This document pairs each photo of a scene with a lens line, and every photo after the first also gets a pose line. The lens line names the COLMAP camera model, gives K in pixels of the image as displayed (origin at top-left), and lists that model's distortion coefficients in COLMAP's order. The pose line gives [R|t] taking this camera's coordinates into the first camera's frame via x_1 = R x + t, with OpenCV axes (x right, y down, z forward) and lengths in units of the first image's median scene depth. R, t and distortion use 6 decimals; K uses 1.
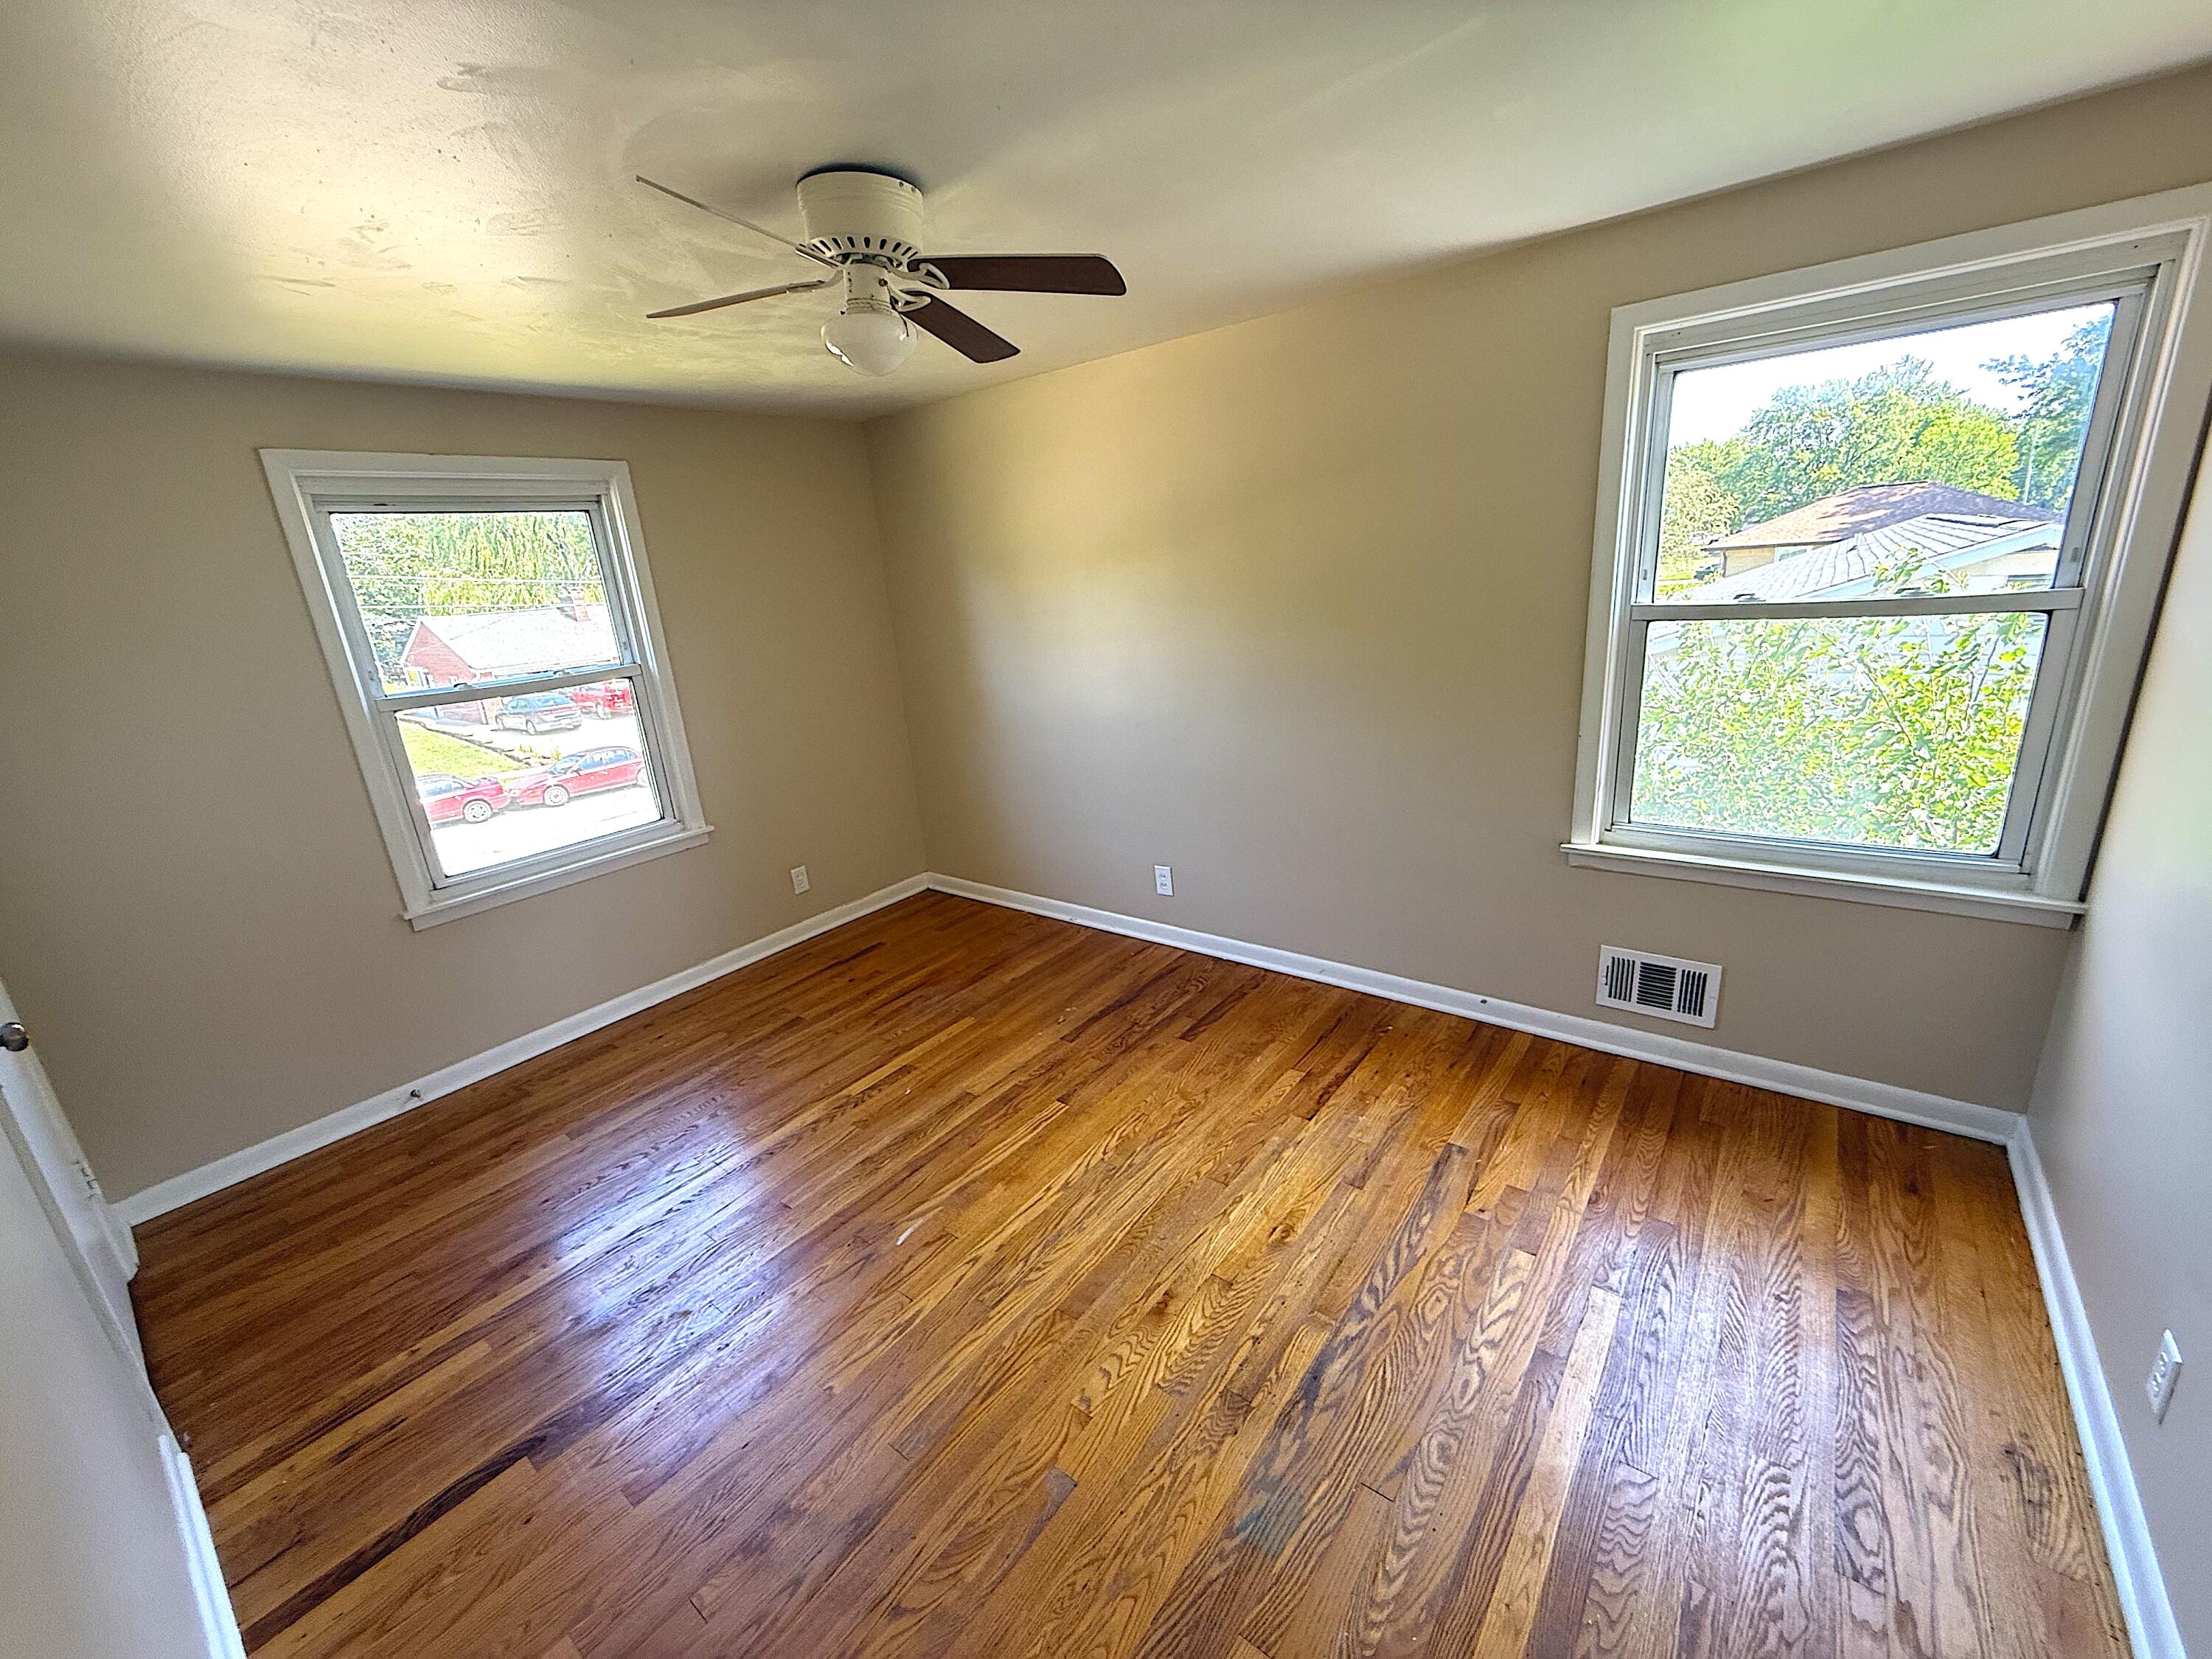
lens RADIAL K [[887.8, 0, 1097.2], [0, 887.8, 841.3], [0, 0, 1]] dist [-0.001054, -0.000190]
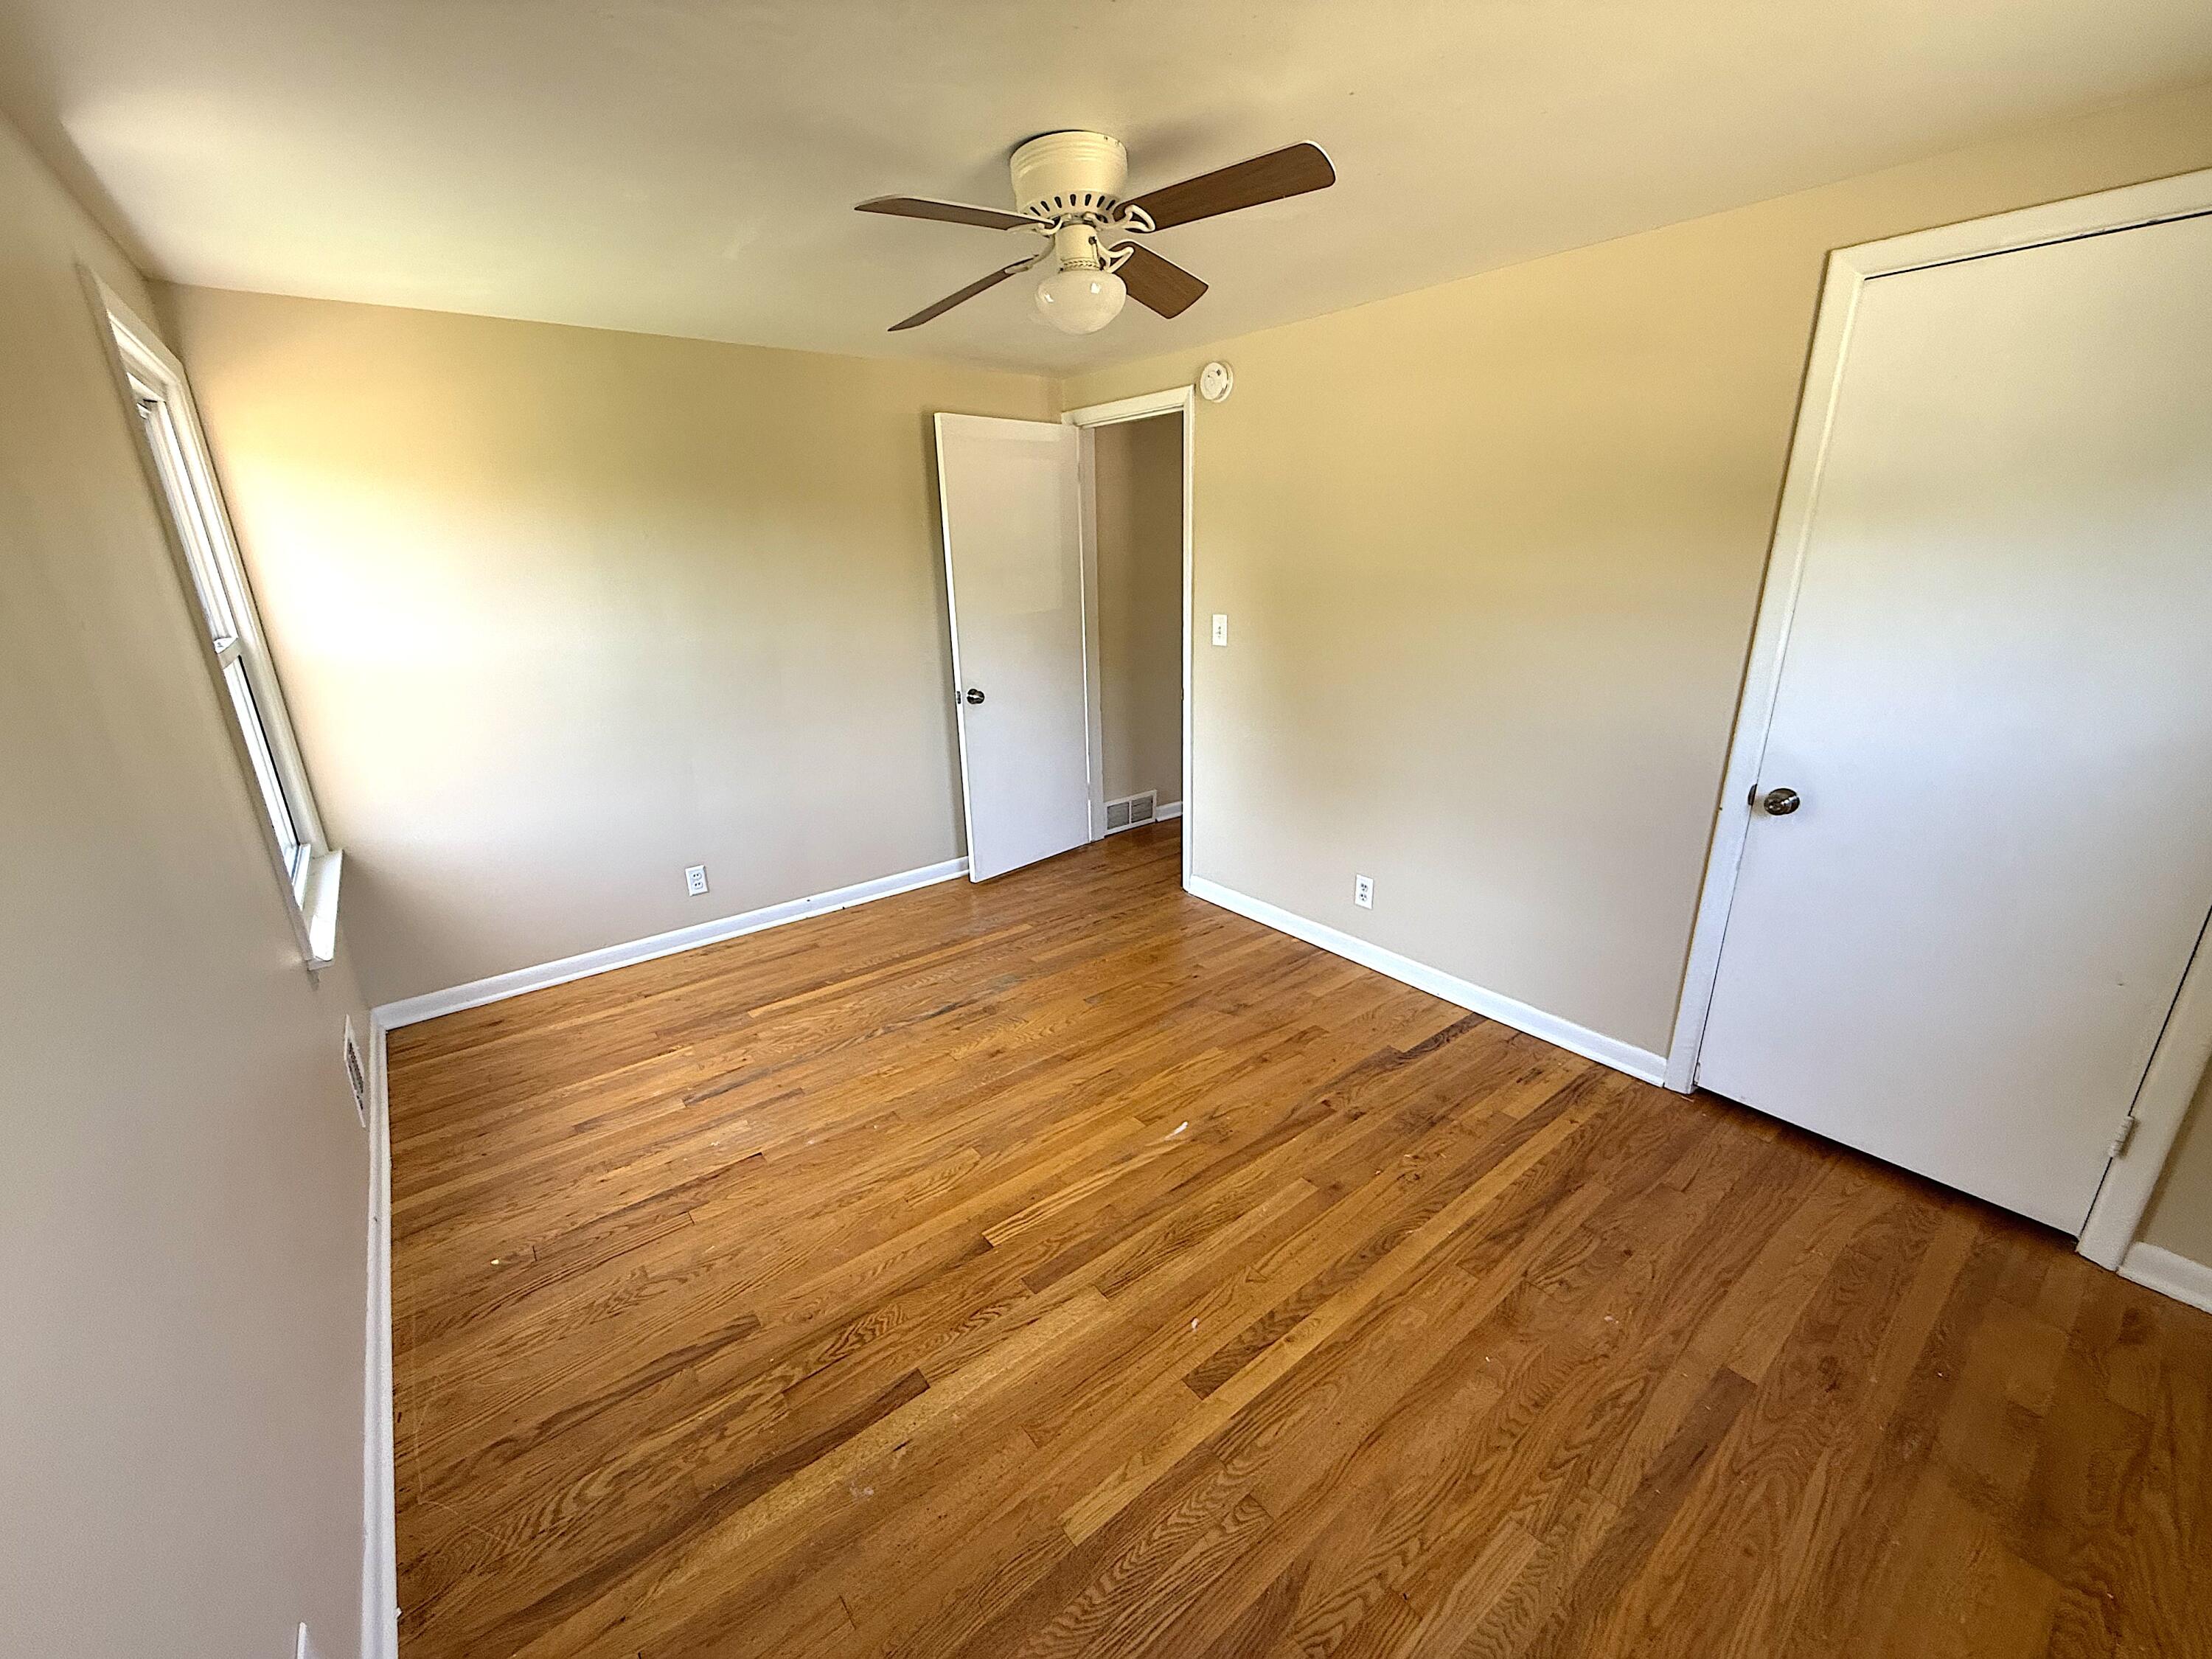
lens RADIAL K [[881.3, 0, 1101.4], [0, 881.3, 831.8], [0, 0, 1]] dist [-0.000272, -0.000150]
pose [[-0.968594, 0.022493, 0.247630, -0.357505], [0.159723, 0.819543, 0.550306, -0.430637], [-0.190565, 0.572575, -0.797397, 1.499868]]
